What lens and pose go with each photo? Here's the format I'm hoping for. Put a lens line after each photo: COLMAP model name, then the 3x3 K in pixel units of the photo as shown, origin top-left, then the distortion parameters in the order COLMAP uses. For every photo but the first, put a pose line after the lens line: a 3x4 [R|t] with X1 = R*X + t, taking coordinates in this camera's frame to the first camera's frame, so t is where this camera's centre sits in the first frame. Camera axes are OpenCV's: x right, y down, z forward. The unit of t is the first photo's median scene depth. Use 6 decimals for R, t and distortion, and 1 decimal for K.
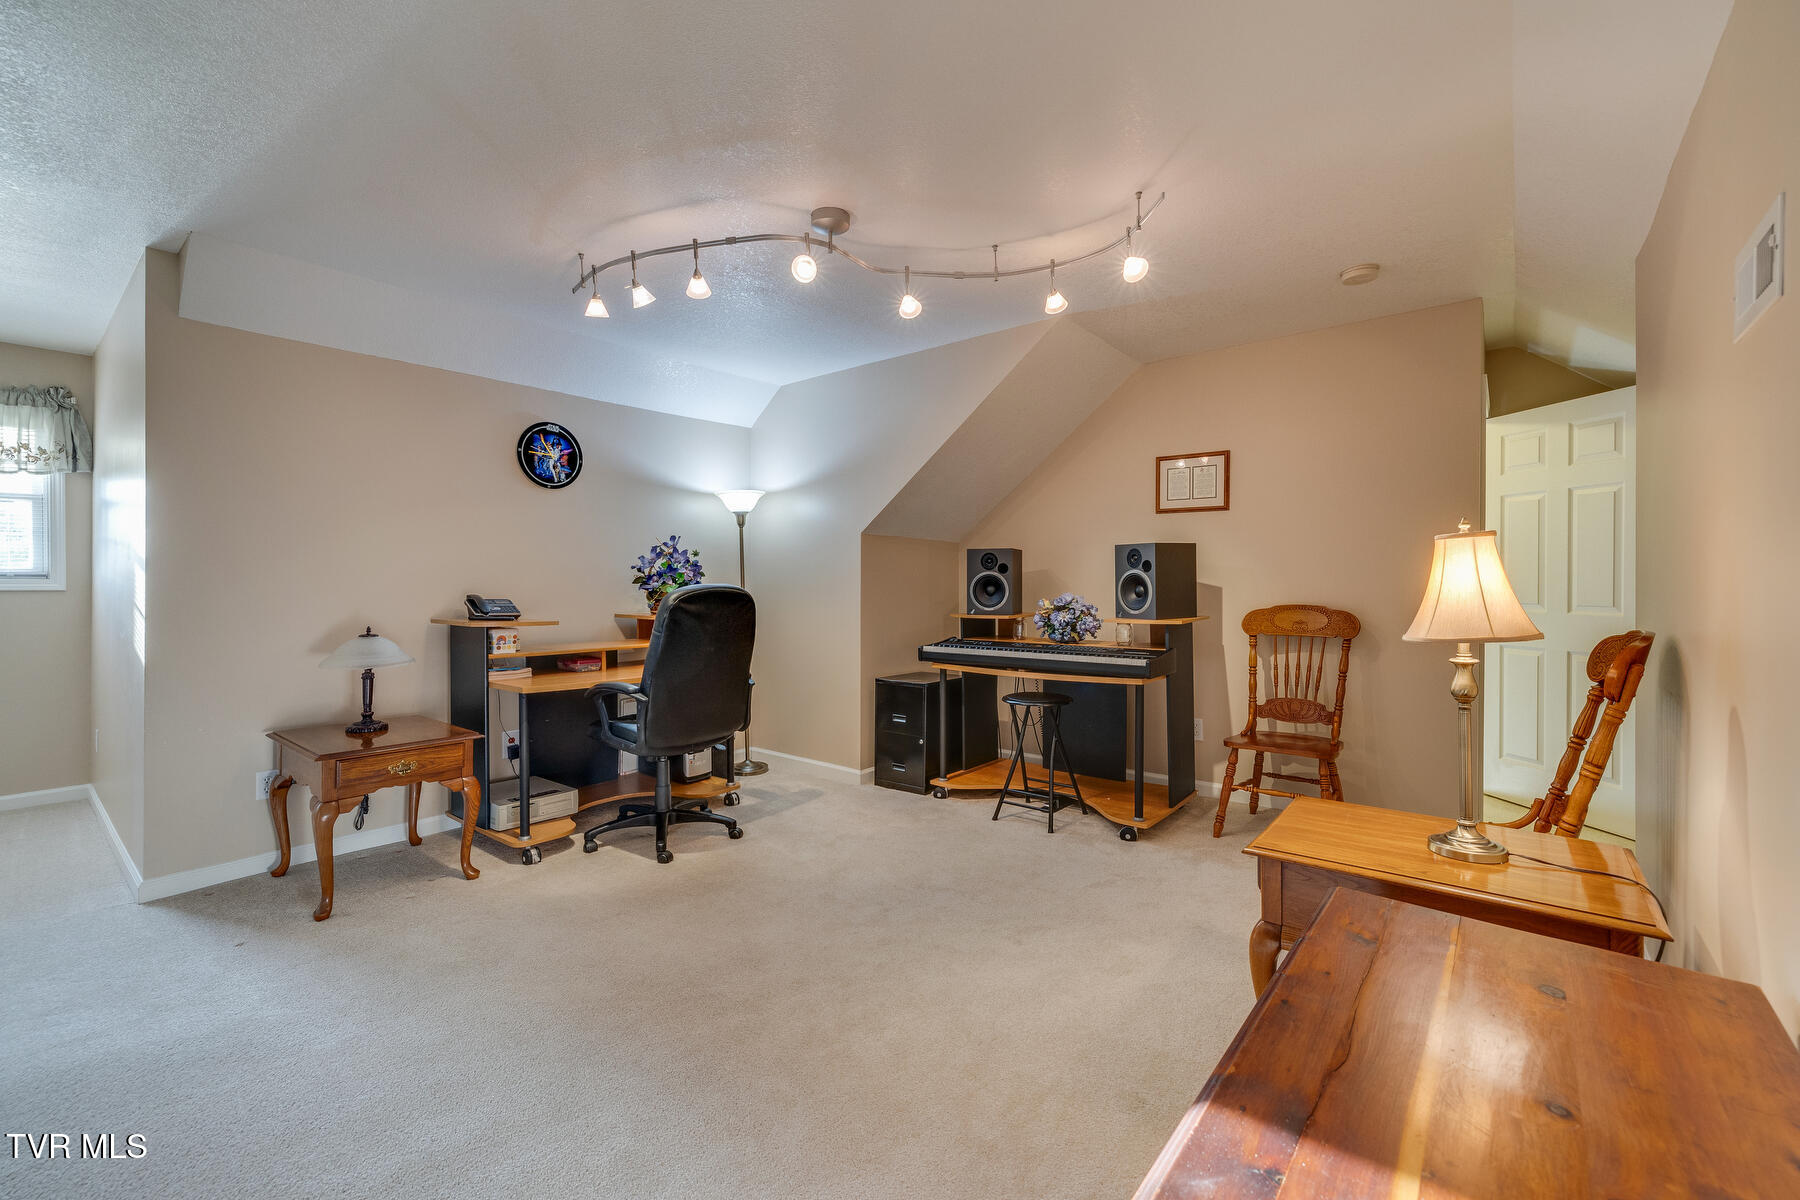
lens RADIAL K [[758.0, 0, 904.2], [0, 758.0, 582.4], [0, 0, 1]] dist [0.002617, 0.000387]
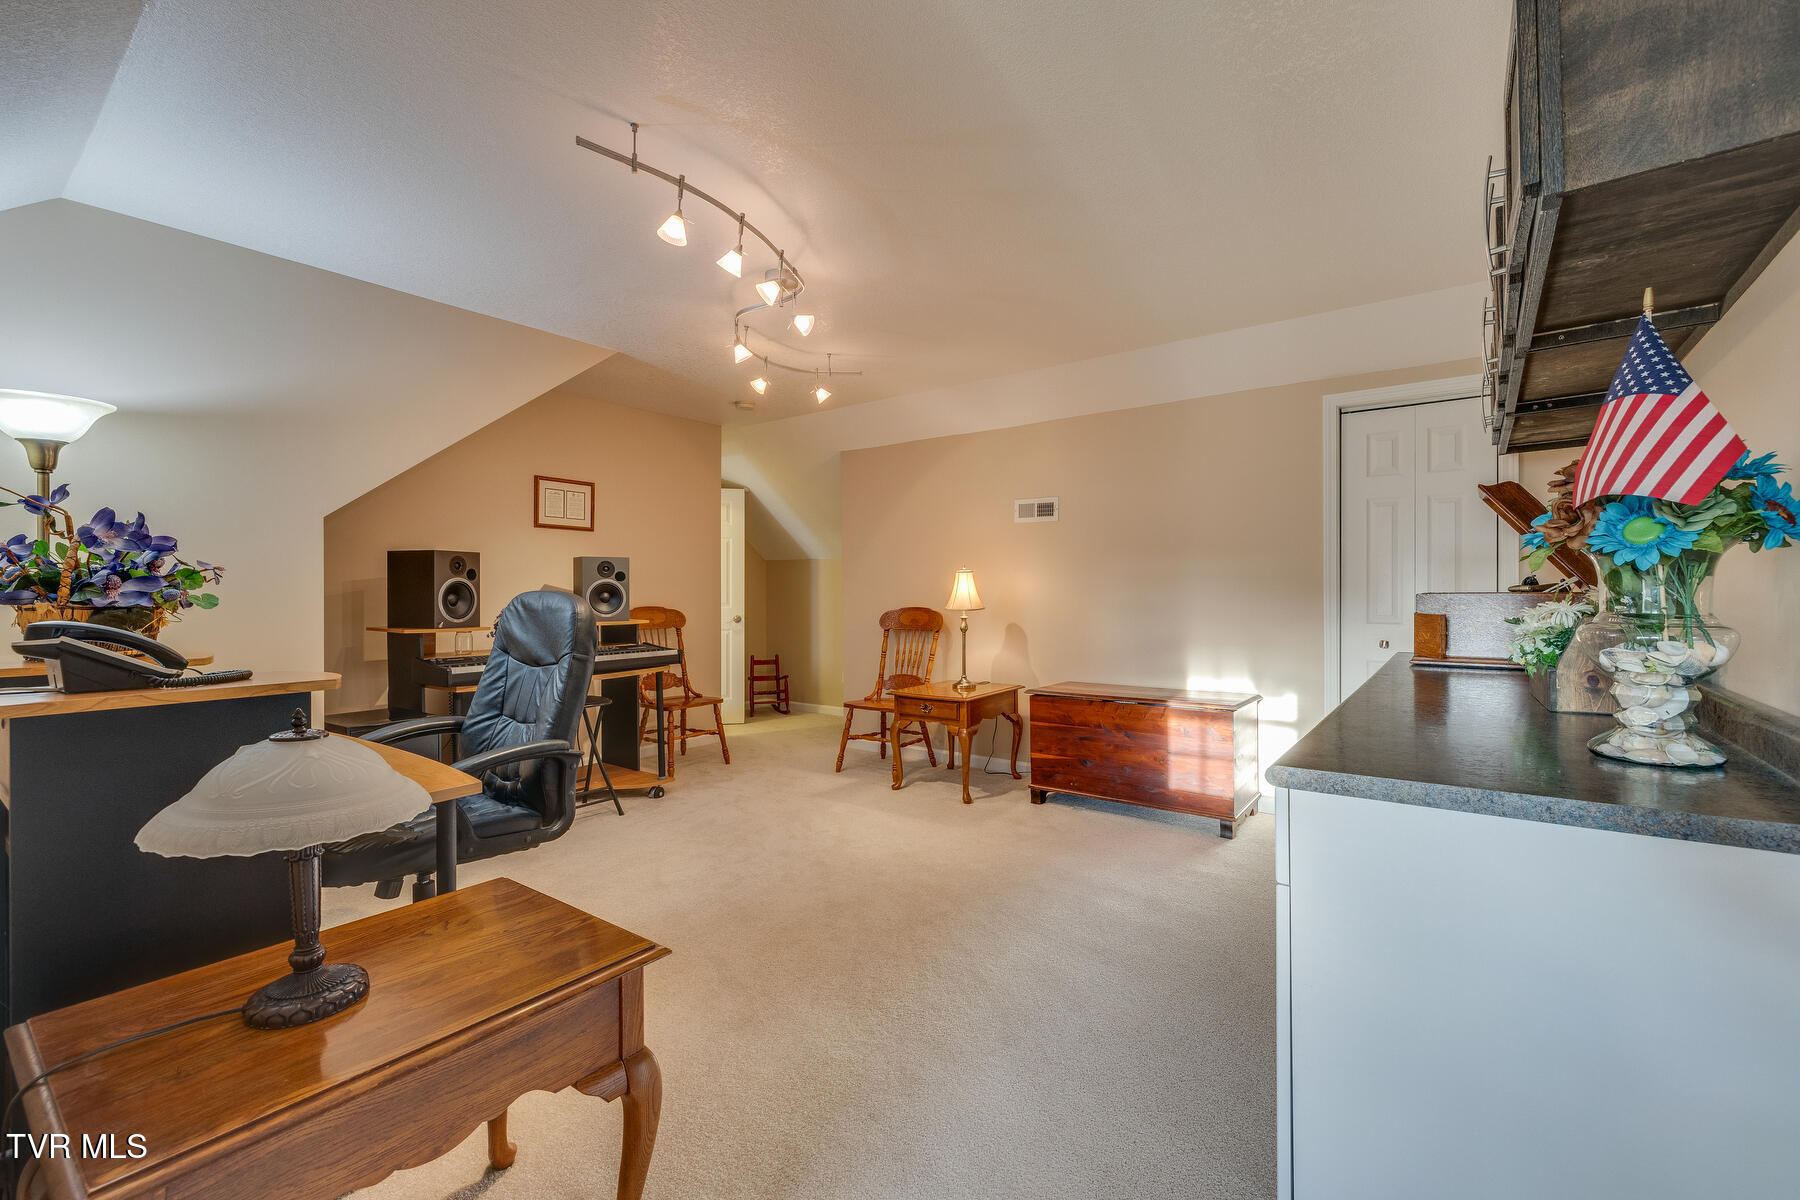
lens RADIAL K [[758.0, 0, 904.2], [0, 758.0, 582.4], [0, 0, 1]] dist [0.002617, 0.000387]
pose [[-0.064892, 0.012581, 0.997813, -0.943911], [0.004785, 0.999913, -0.012296, 0.004886], [-0.997881, 0.003977, -0.064946, 0.658831]]
